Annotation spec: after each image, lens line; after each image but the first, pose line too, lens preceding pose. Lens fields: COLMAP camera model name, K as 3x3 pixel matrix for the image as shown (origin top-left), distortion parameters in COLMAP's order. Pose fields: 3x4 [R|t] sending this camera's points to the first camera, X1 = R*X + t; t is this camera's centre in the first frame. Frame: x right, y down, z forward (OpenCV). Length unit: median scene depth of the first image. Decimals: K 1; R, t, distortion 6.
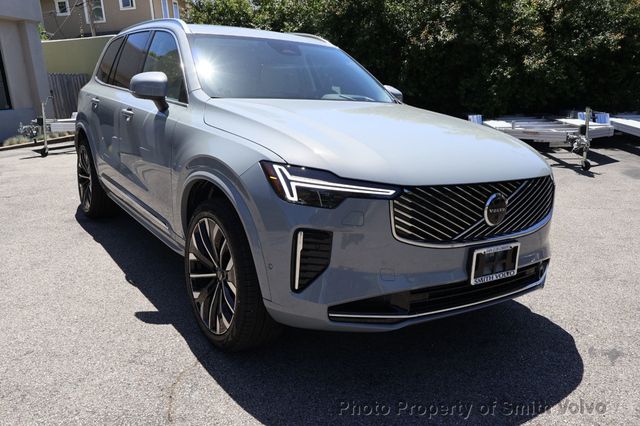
lens RADIAL K [[535.8, 0, 314.9], [0, 535.8, 215.9], [0, 0, 1]] dist [0.008366, -0.010428]
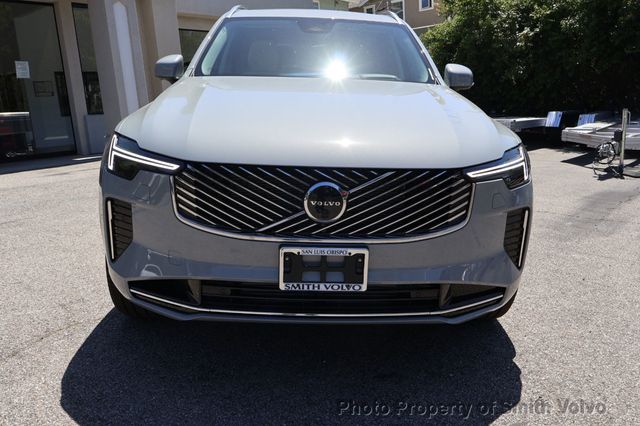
lens RADIAL K [[535.8, 0, 318.2], [0, 535.8, 210.1], [0, 0, 1]] dist [0.008366, -0.010428]
pose [[0.851197, 0.107834, -0.513650, 0.762115], [-0.112192, 0.993429, 0.022638, -0.017846], [0.512716, 0.038358, 0.857701, 0.324486]]
